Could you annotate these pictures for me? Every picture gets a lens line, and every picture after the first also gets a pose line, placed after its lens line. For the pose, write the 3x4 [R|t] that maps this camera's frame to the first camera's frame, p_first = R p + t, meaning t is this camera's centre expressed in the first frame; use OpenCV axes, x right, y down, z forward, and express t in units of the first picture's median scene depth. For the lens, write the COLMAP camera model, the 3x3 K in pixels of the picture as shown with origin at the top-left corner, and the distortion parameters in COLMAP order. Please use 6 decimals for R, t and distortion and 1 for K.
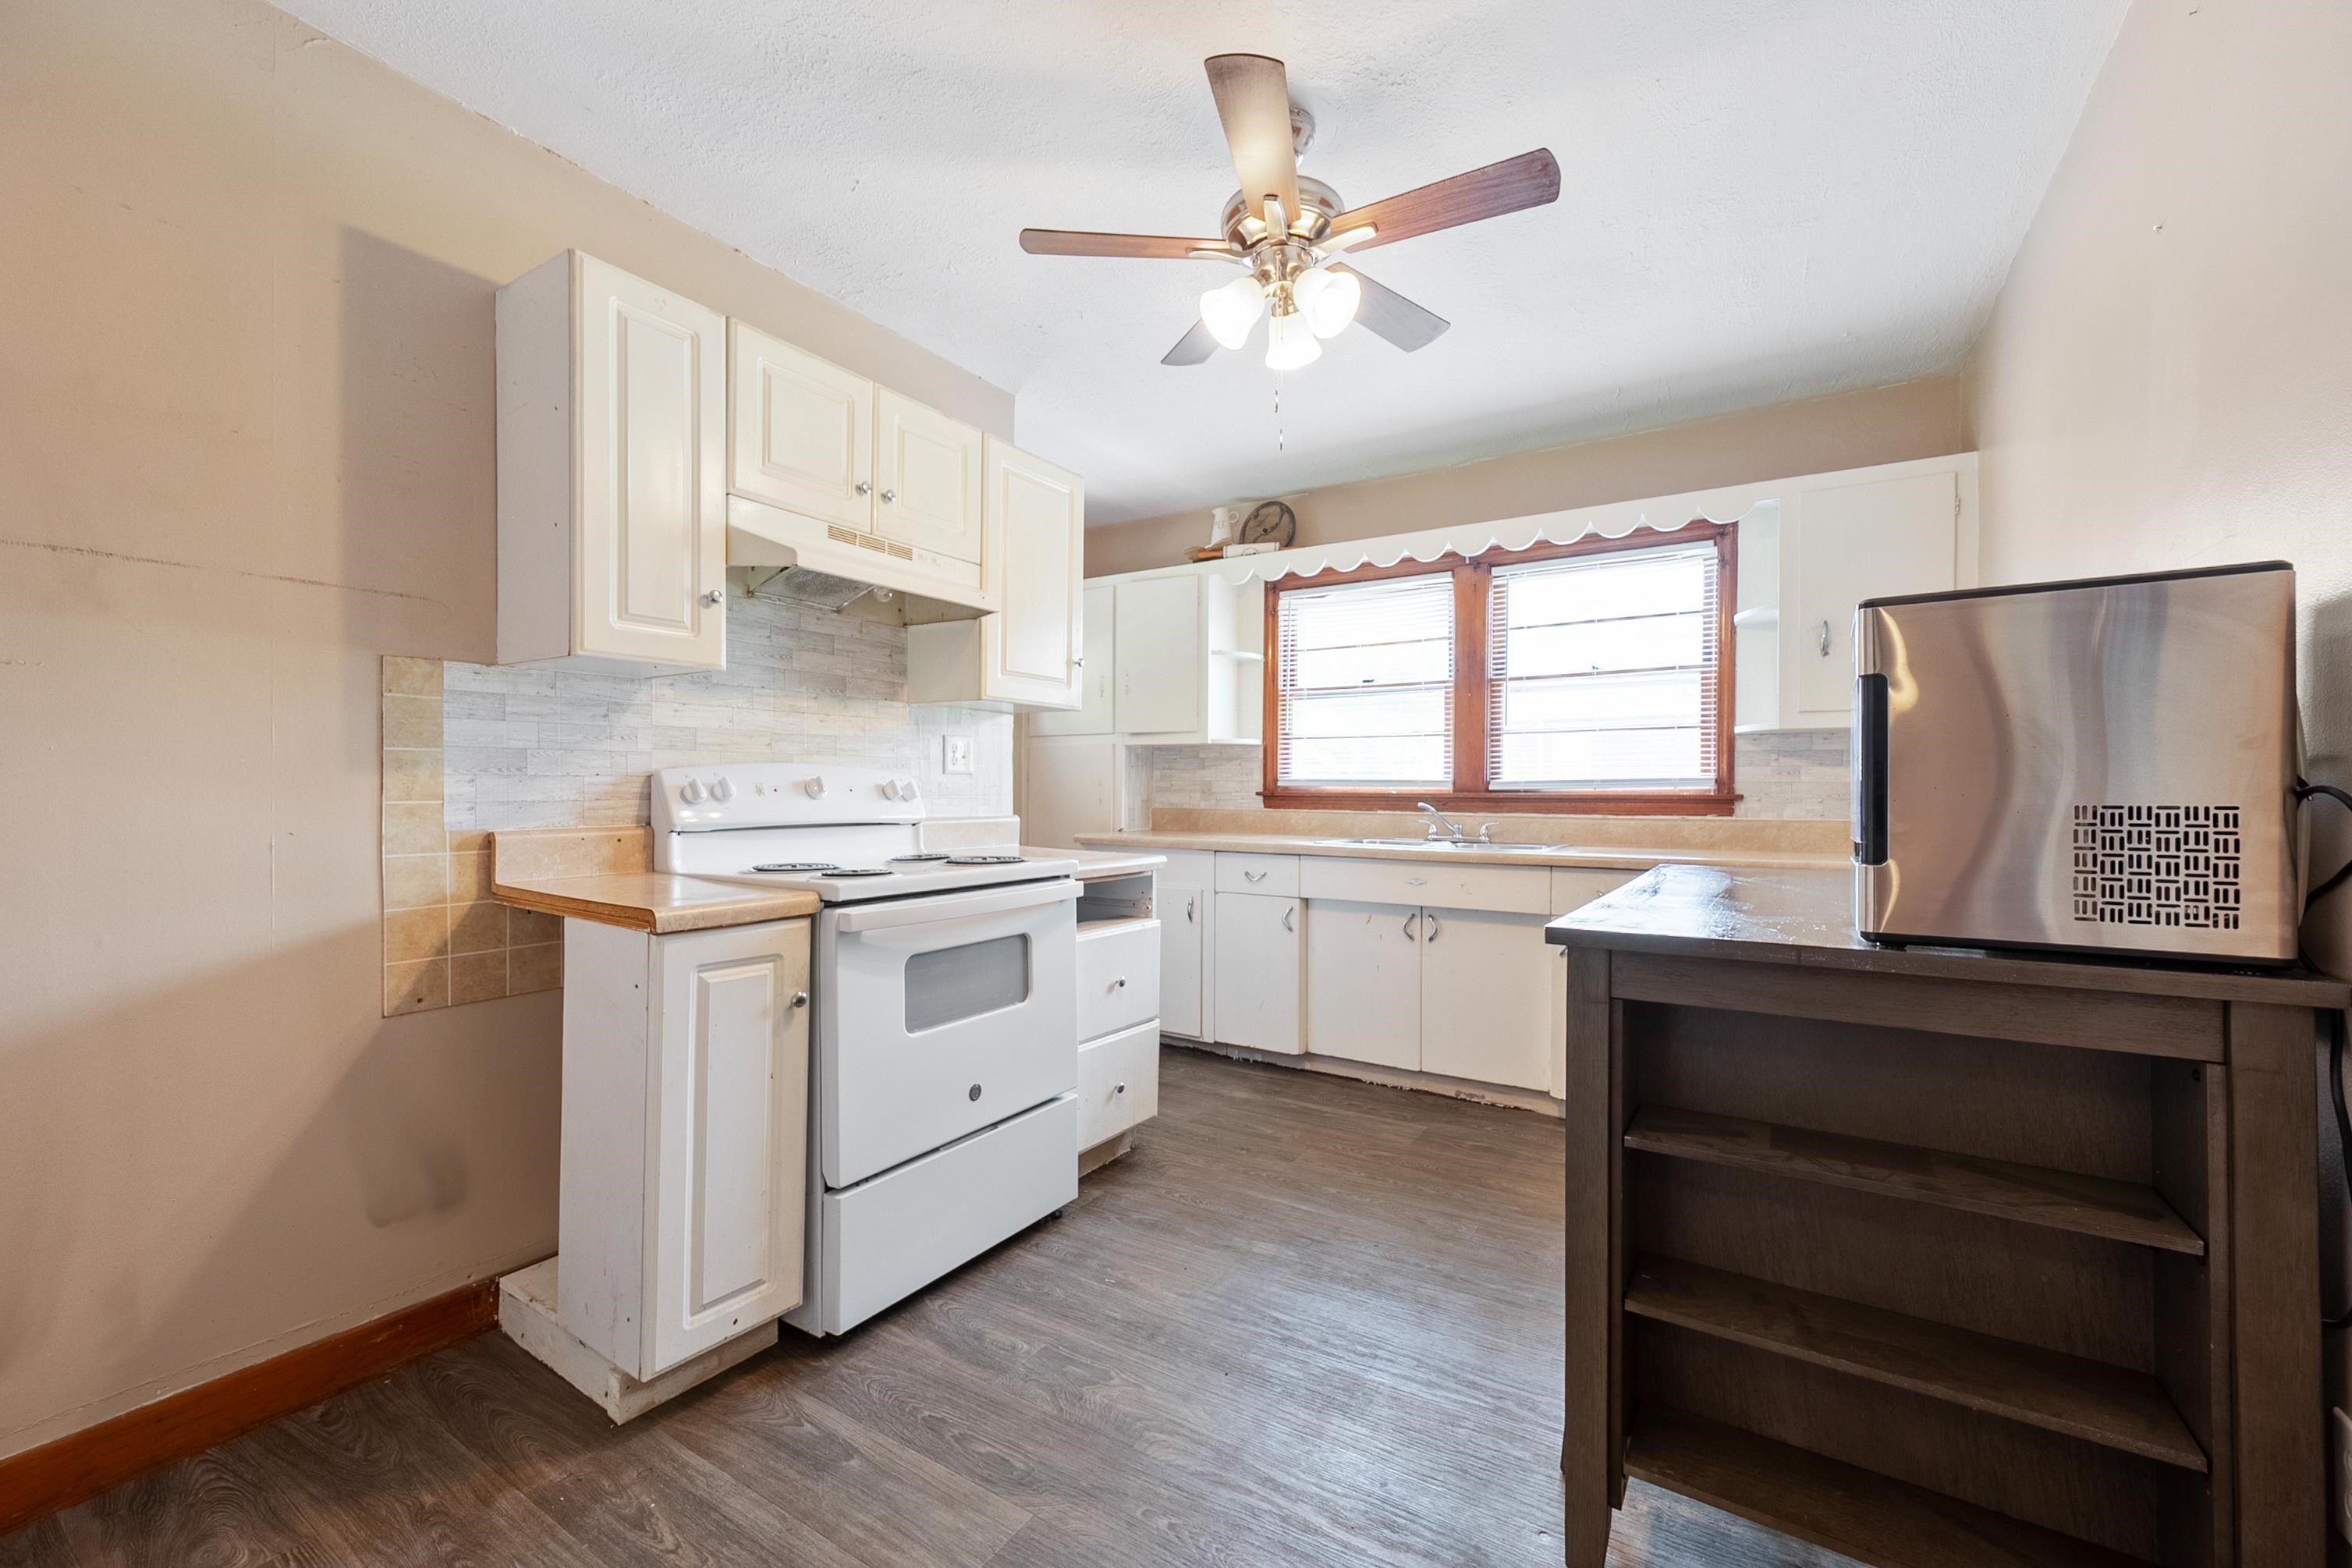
lens RADIAL K [[941.1, 0, 1176.9], [0, 941.1, 794.4], [0, 0, 1]] dist [0.000888, 0.000122]
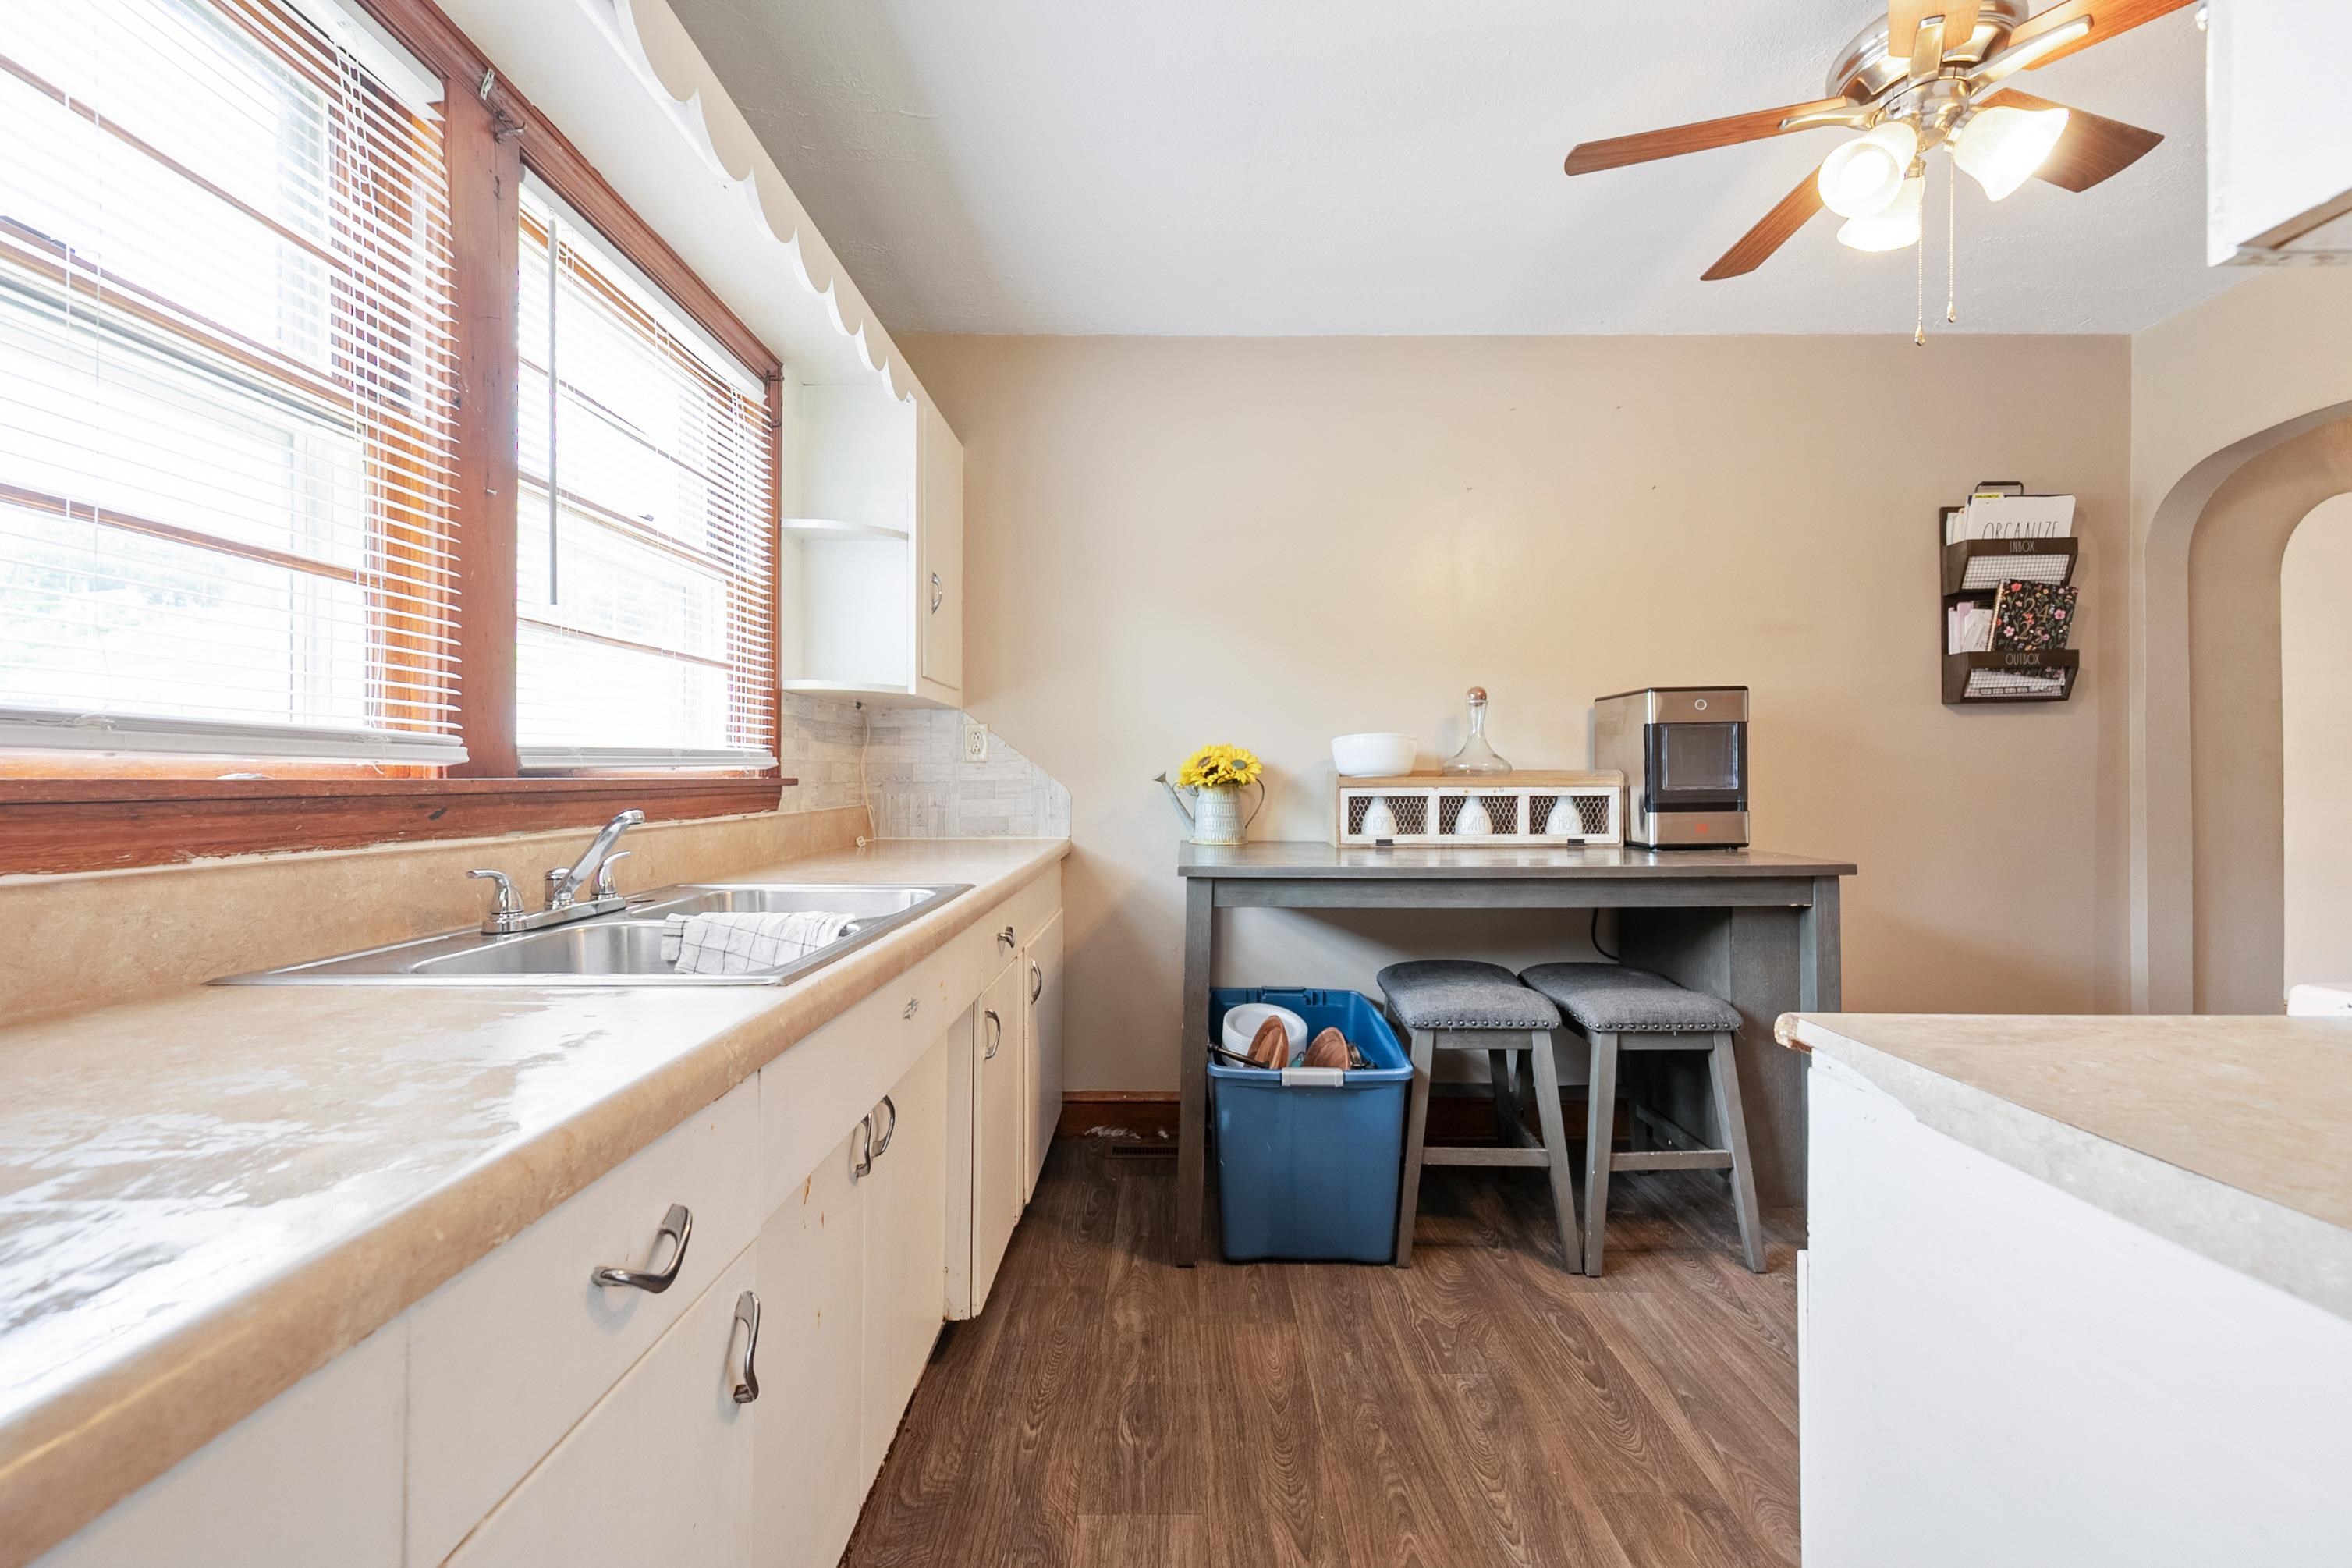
lens RADIAL K [[936.7, 0, 1180.2], [0, 936.7, 783.1], [0, 0, 1]] dist [0.000514, 0.000309]
pose [[-0.532965, -0.011451, 0.846060, -0.127184], [-0.001044, 0.999917, 0.012876, -0.004868], [-0.846137, 0.005979, -0.532932, 1.098752]]
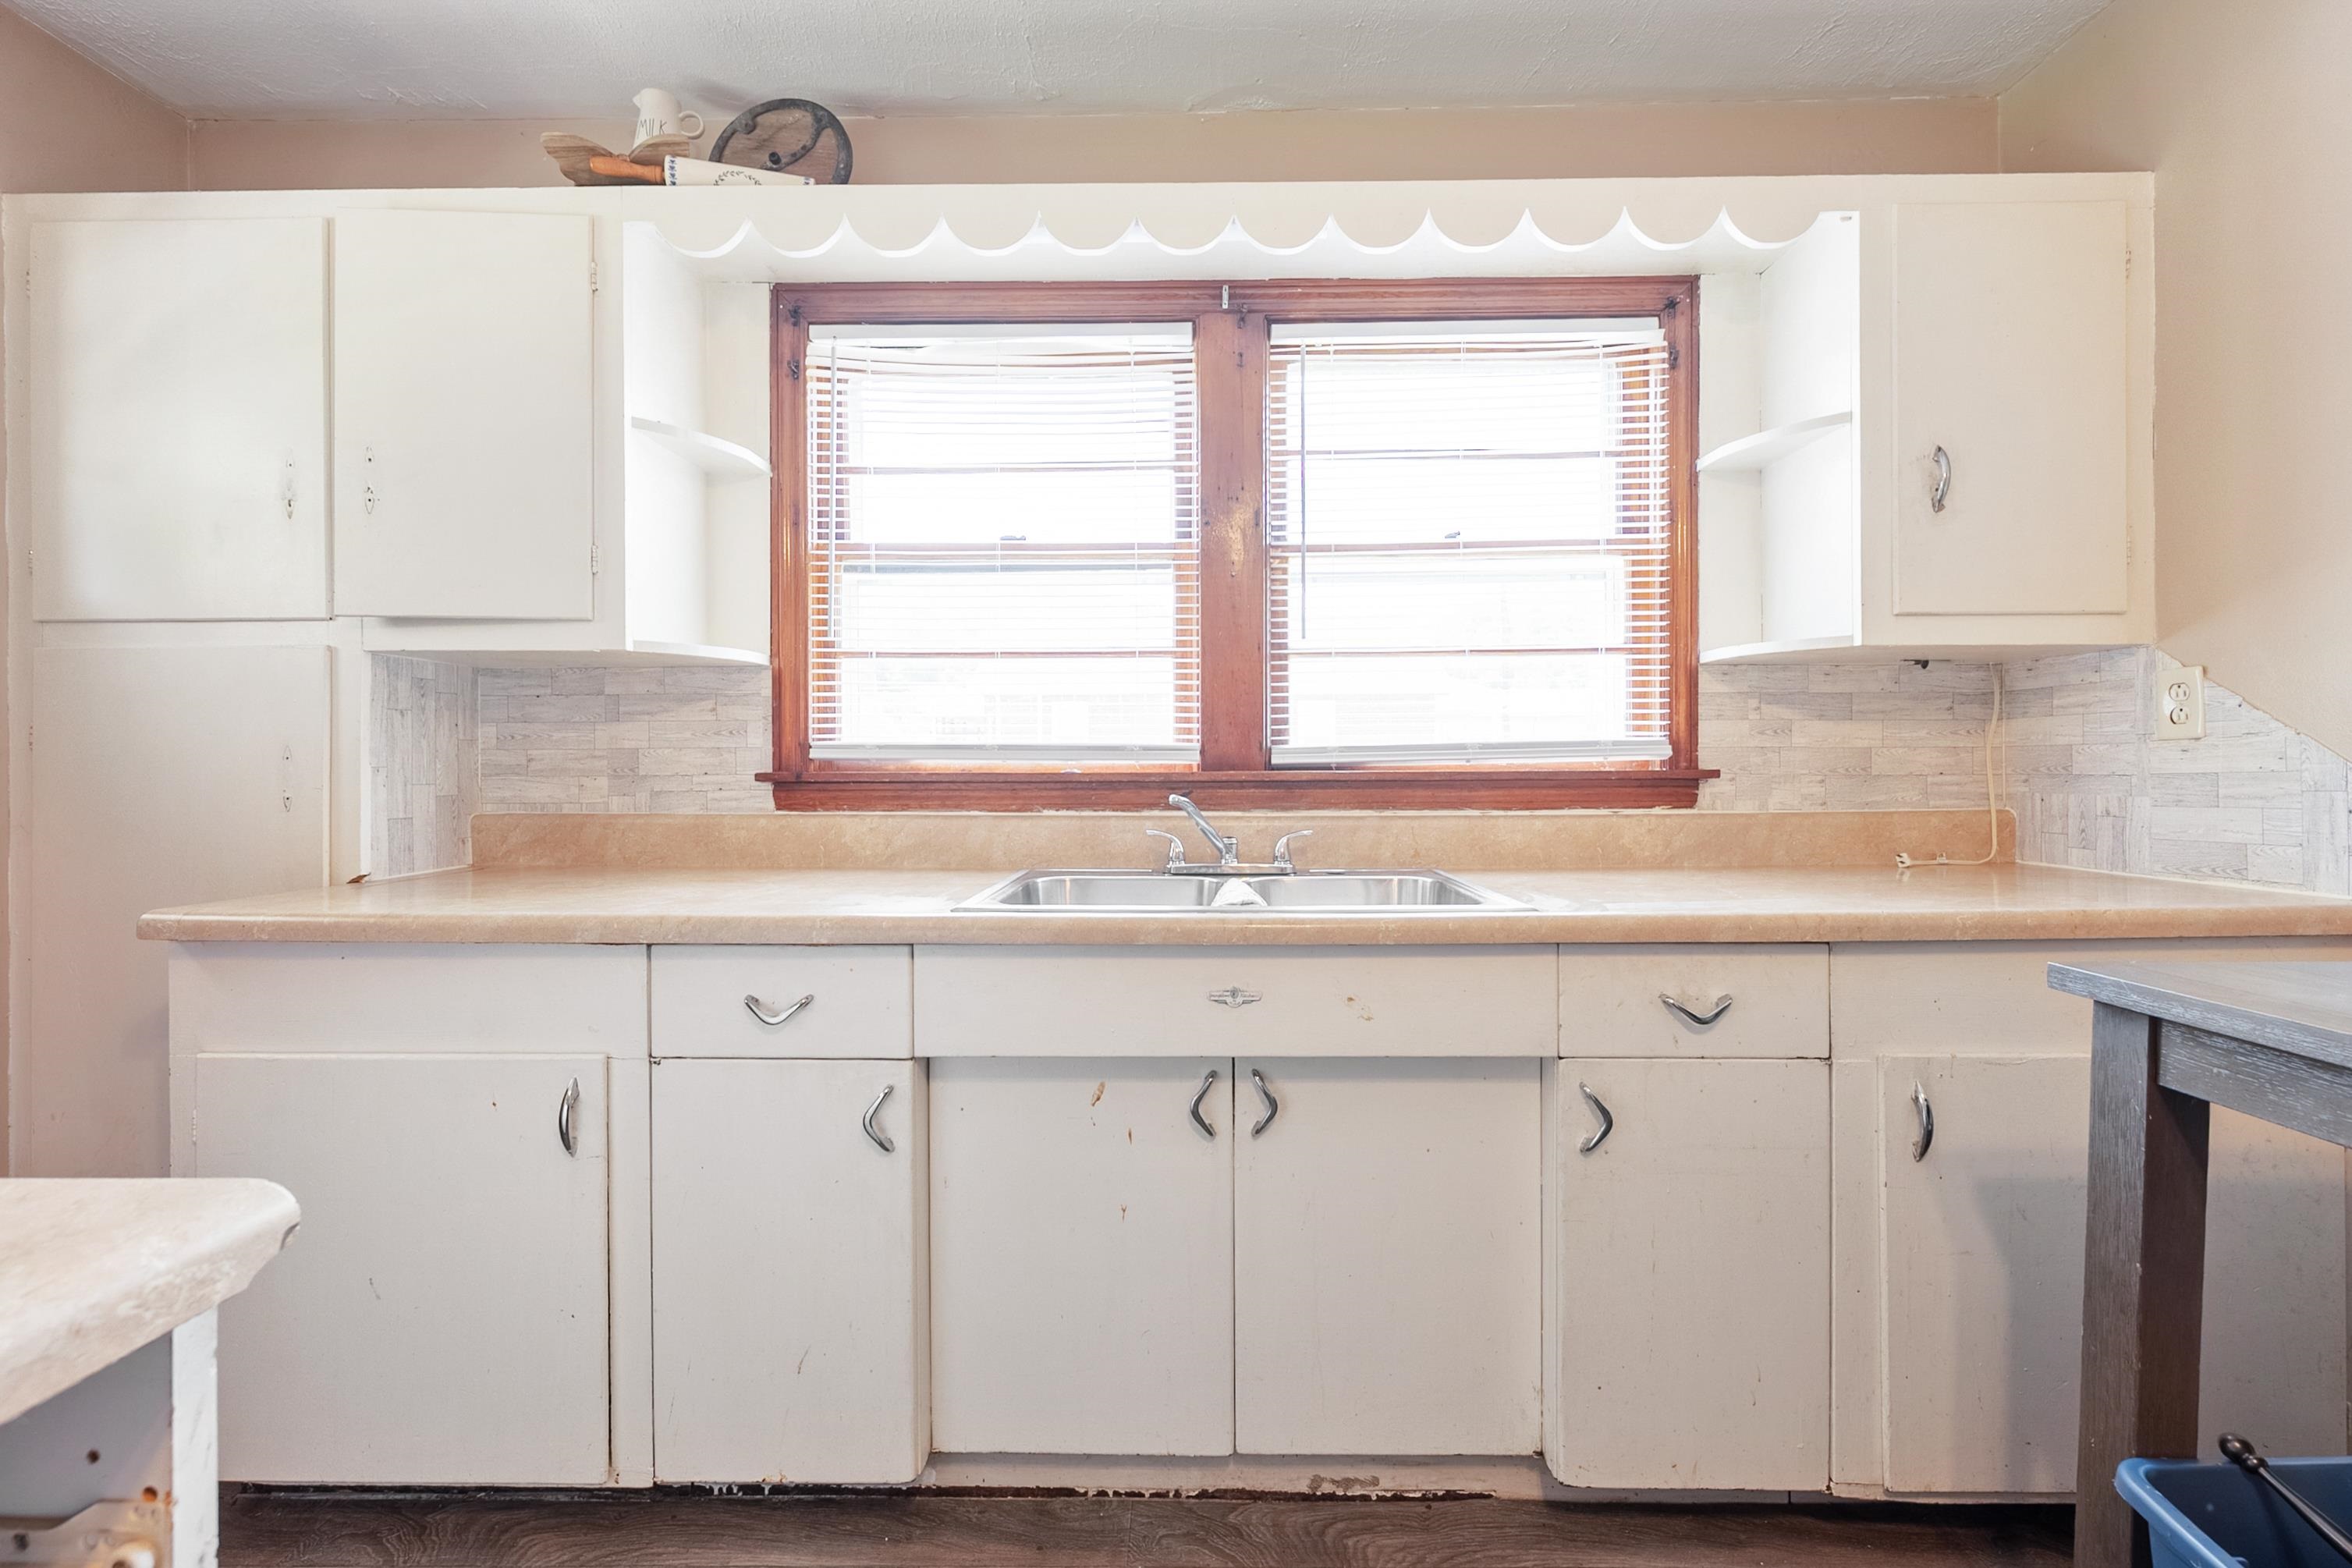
lens RADIAL K [[953.7, 0, 1185.1], [0, 953.7, 773.5], [0, 0, 1]] dist [0.000901, 0.000126]
pose [[0.851720, -0.010574, 0.523890, 0.027969], [0.010357, 0.999941, 0.003345, -0.002459], [-0.523894, 0.002577, 0.851780, 0.663072]]
